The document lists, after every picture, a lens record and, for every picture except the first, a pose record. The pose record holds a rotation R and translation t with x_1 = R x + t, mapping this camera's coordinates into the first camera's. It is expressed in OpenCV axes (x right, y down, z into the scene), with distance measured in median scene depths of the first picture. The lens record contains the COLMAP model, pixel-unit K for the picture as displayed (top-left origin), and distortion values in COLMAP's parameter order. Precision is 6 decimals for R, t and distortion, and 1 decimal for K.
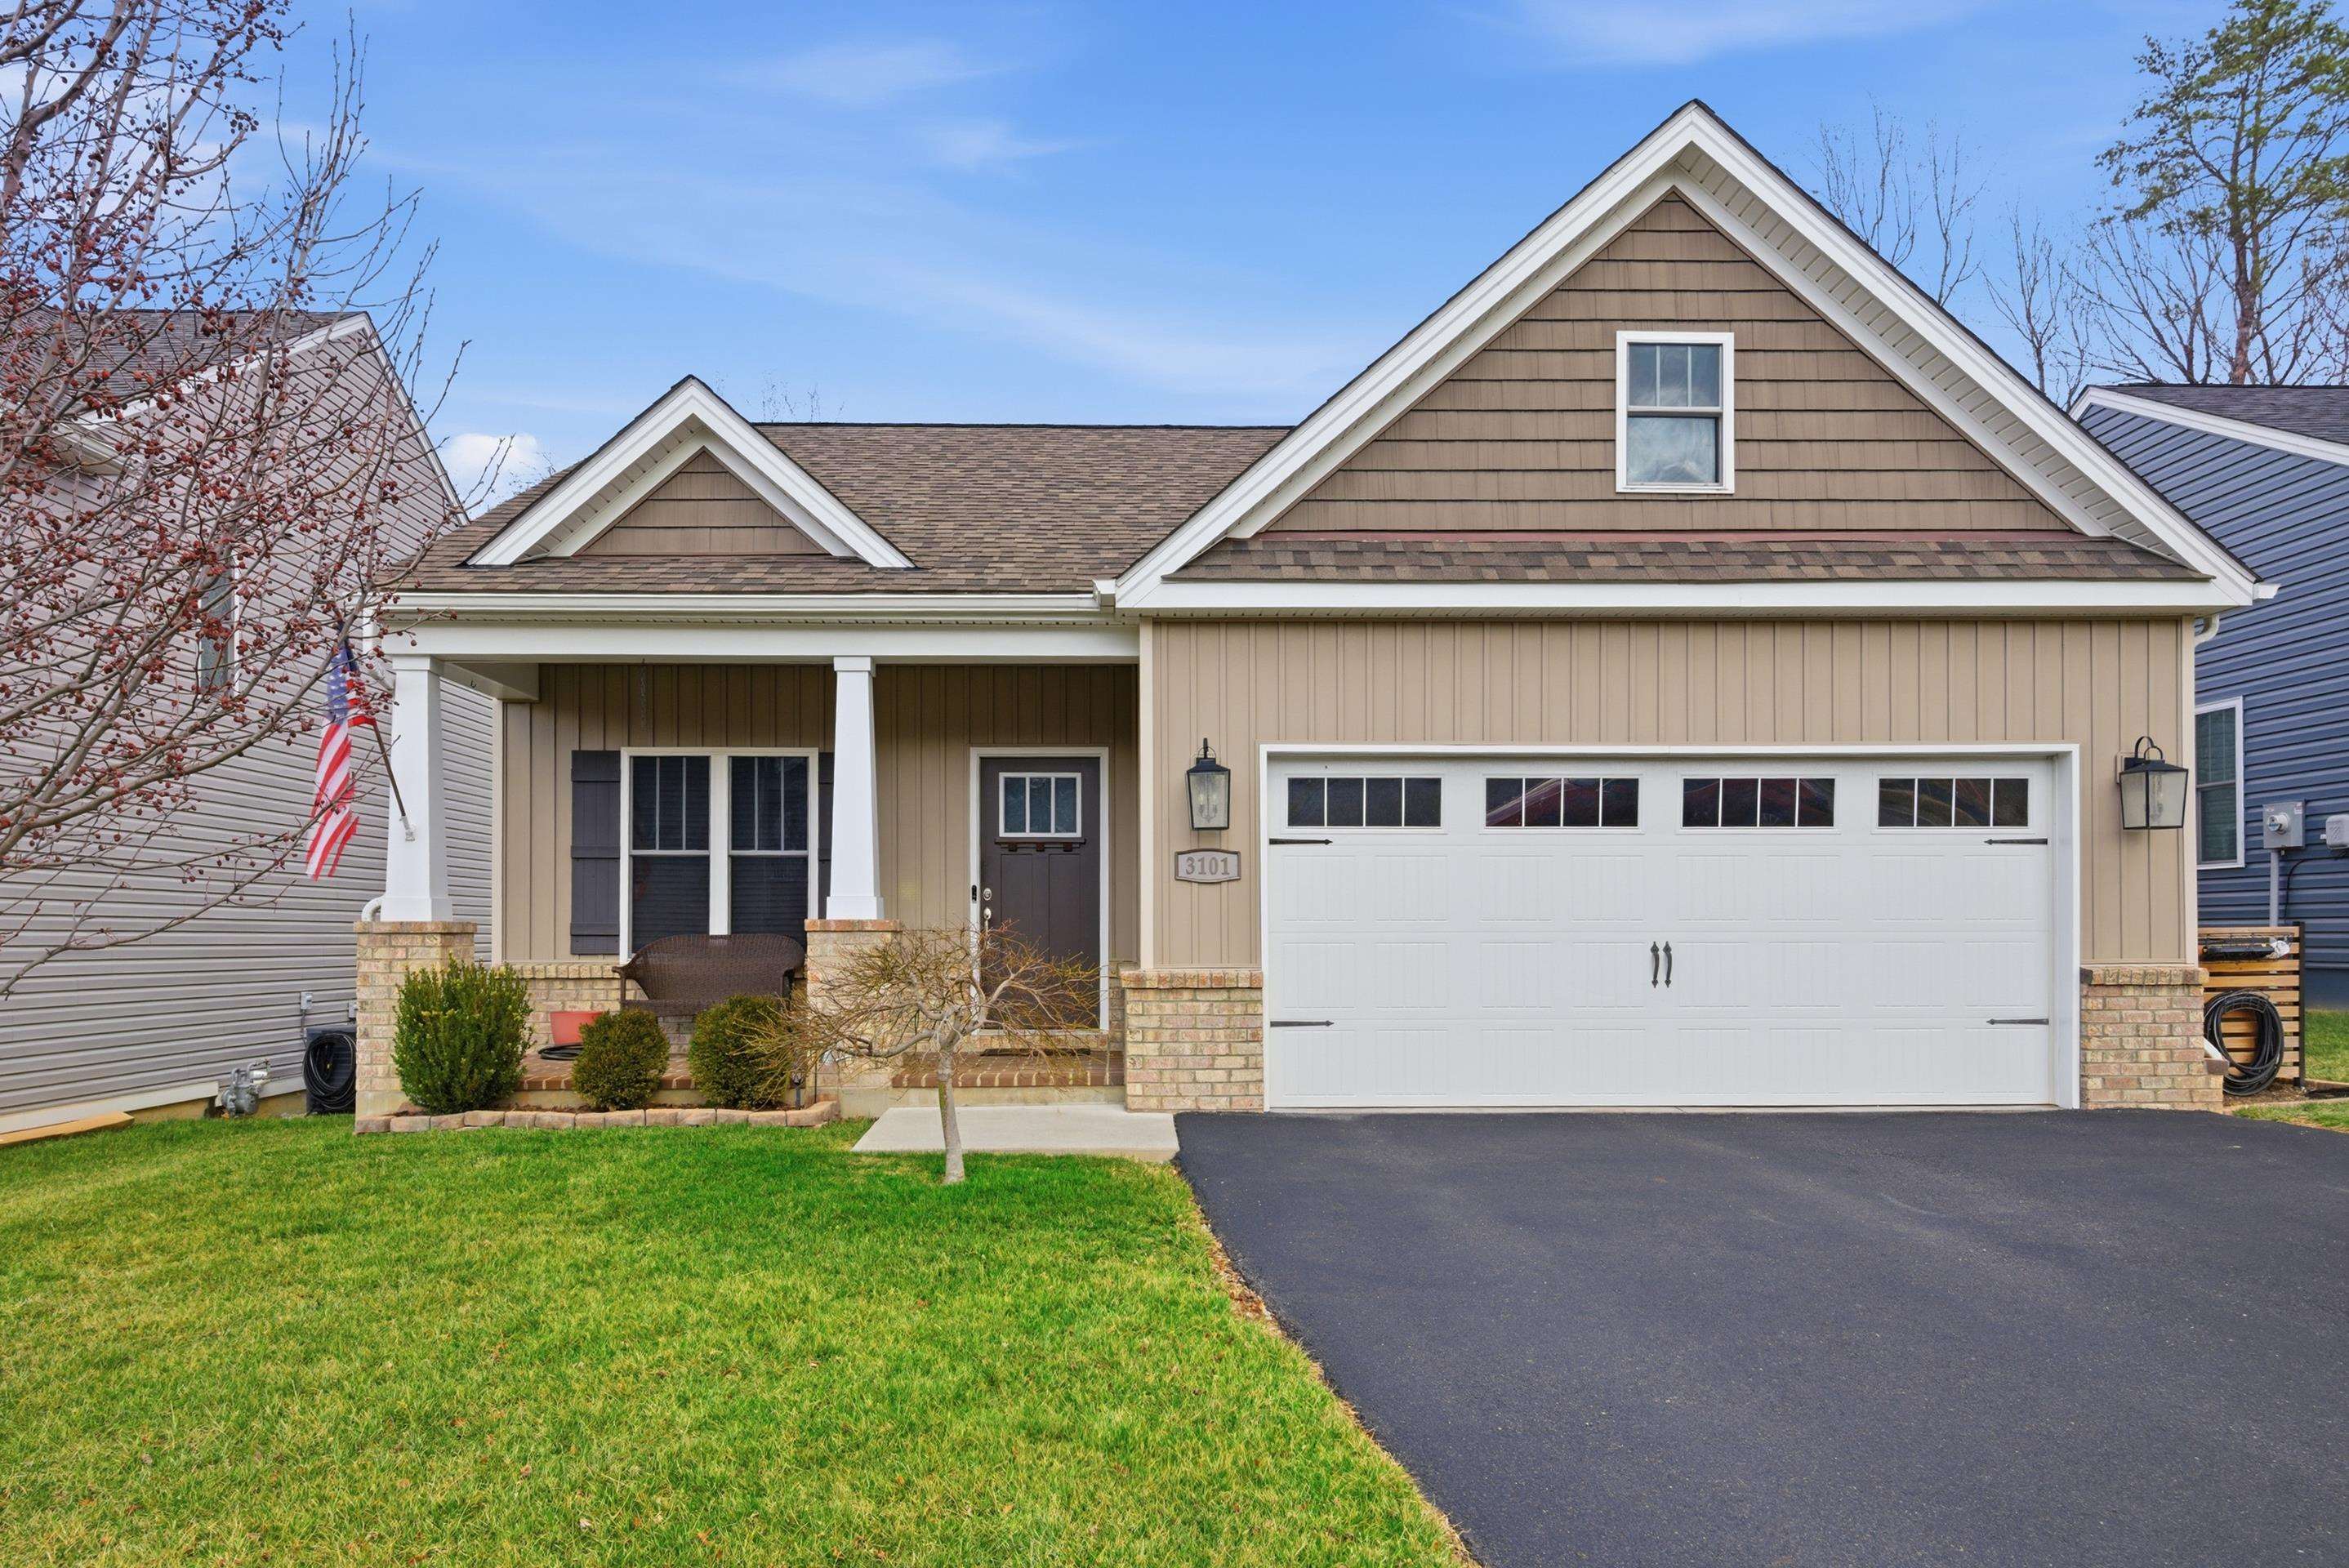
lens RADIAL K [[1564.4, 0, 1164.8], [0, 1564.4, 913.8], [0, 0, 1]] dist [0.002289, -0.006436]
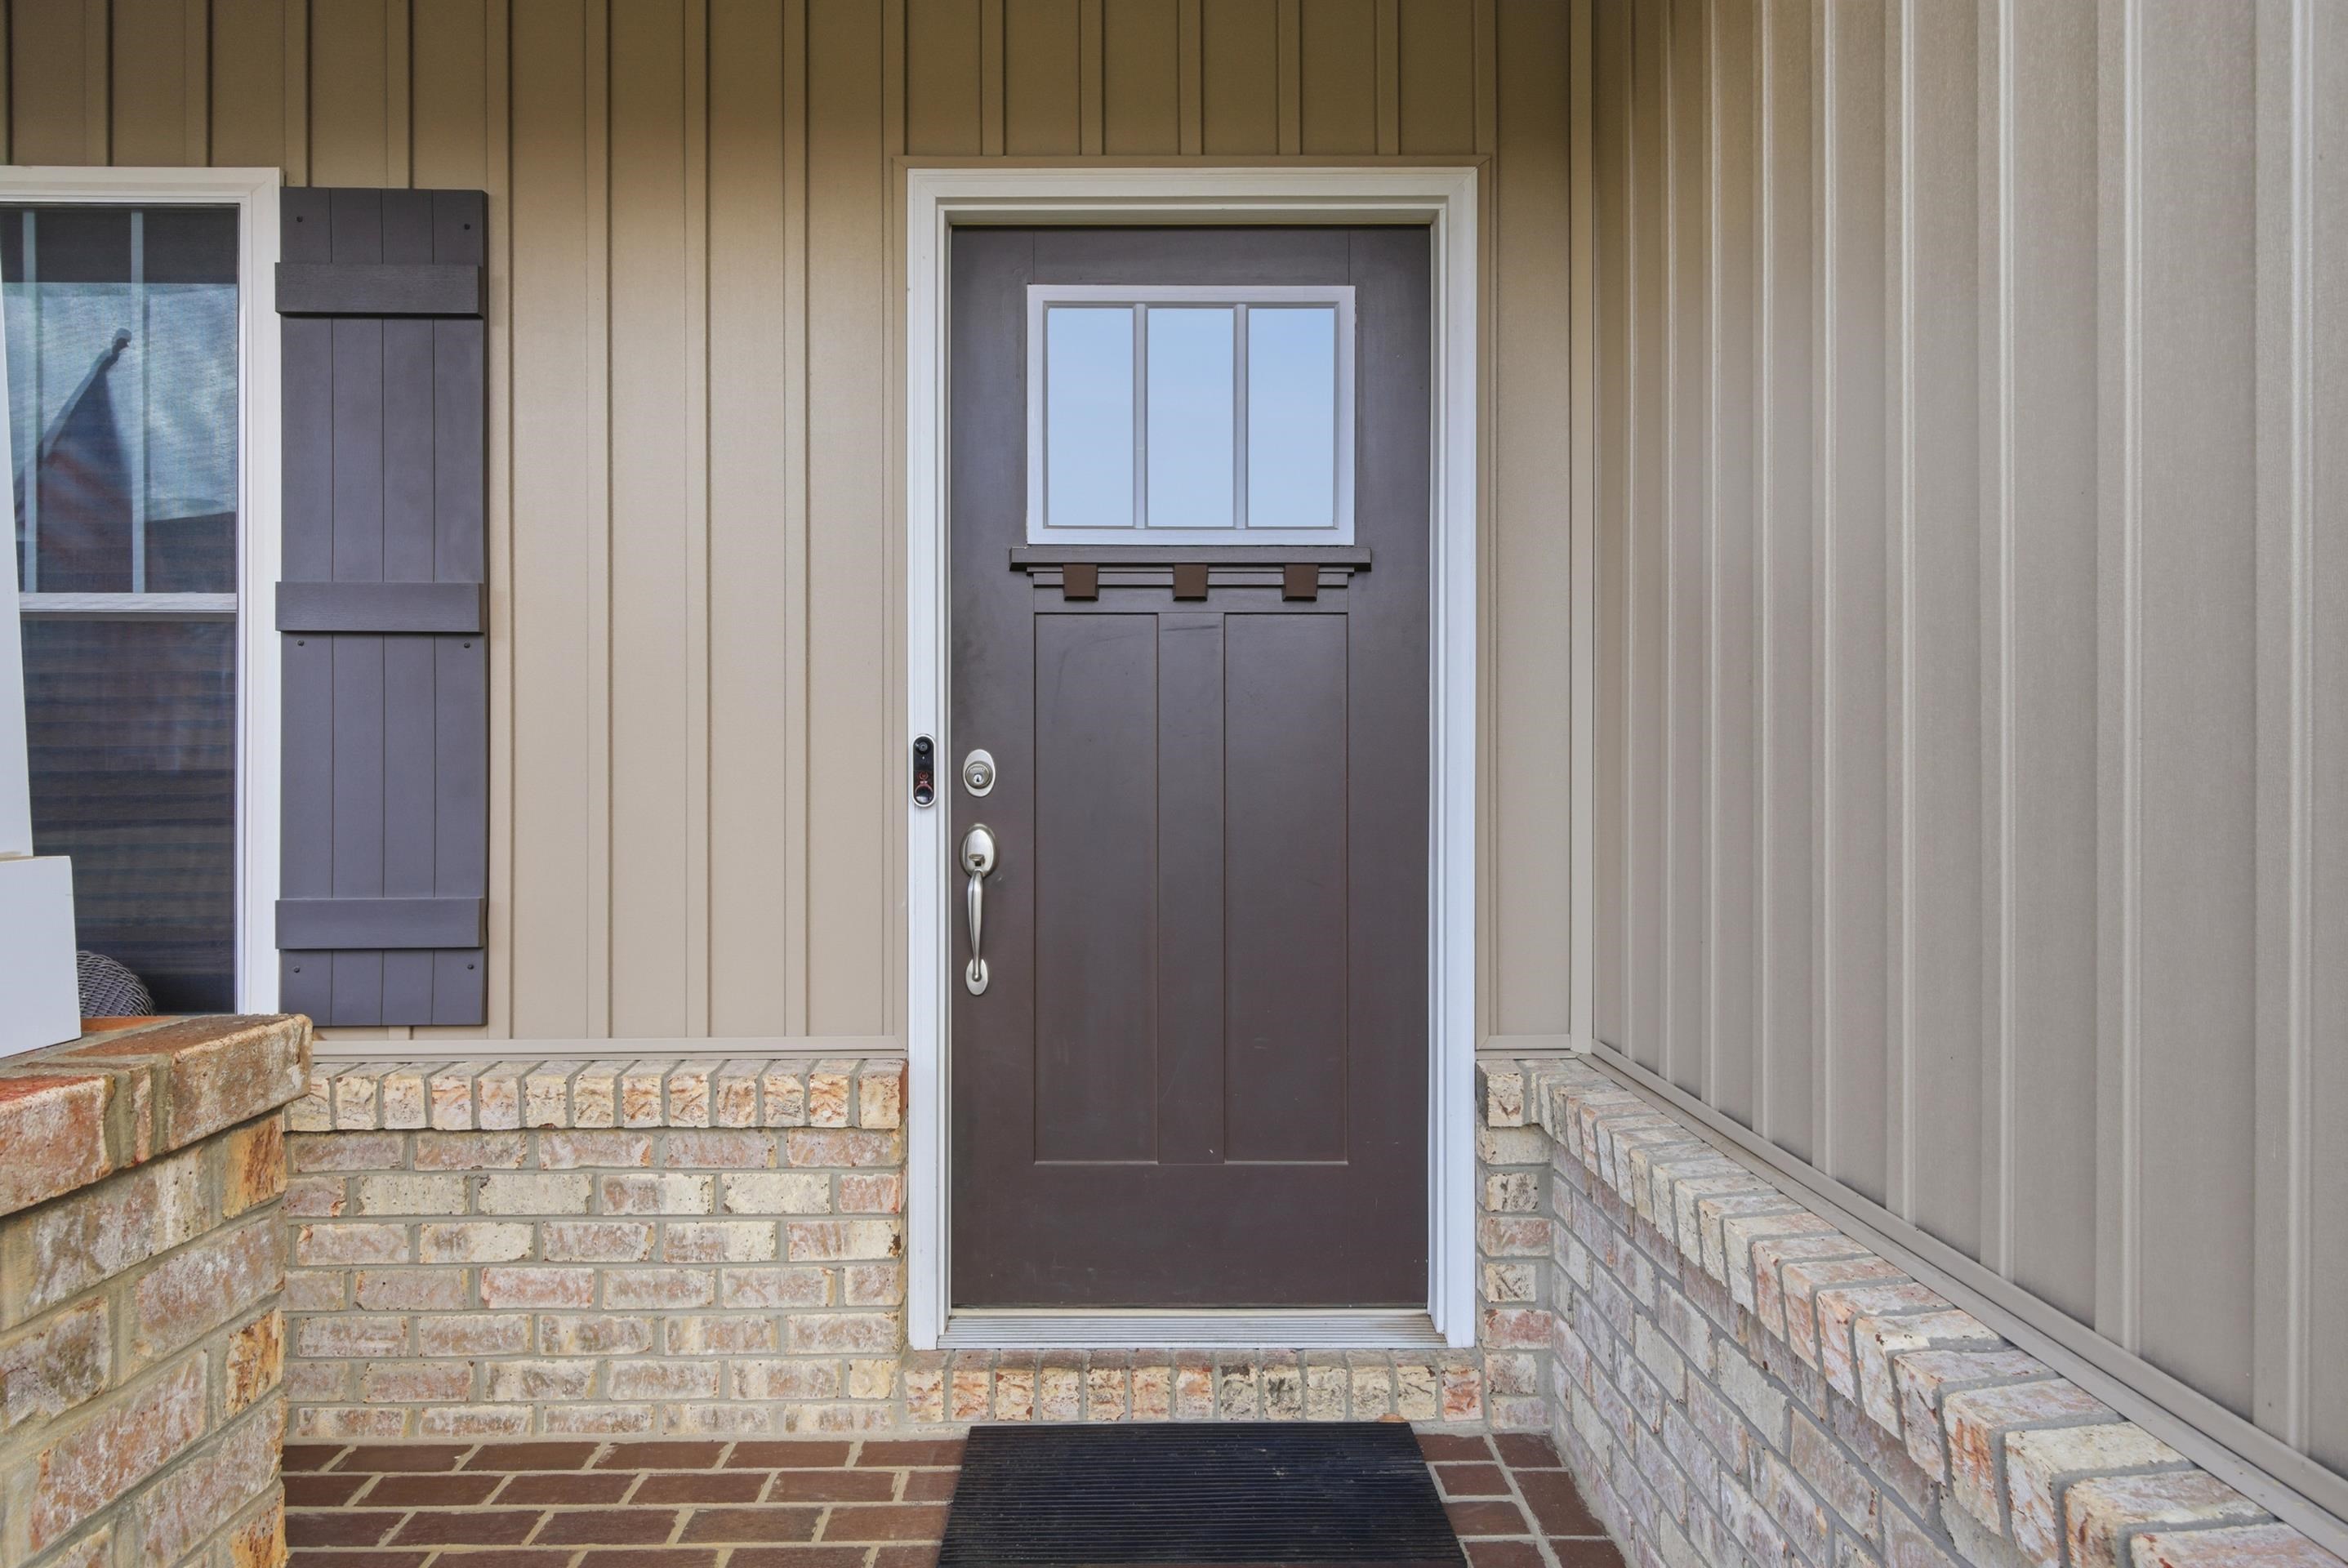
lens RADIAL K [[1475.7, 0, 1174.0], [0, 1475.7, 784.0], [0, 0, 1]] dist [0.004096, 0.000249]
pose [[0.999972, 0.001028, -0.007470, -0.097759], [-0.000884, 0.999812, 0.019363, -0.018550], [0.007489, -0.019356, 0.999785, 0.927422]]
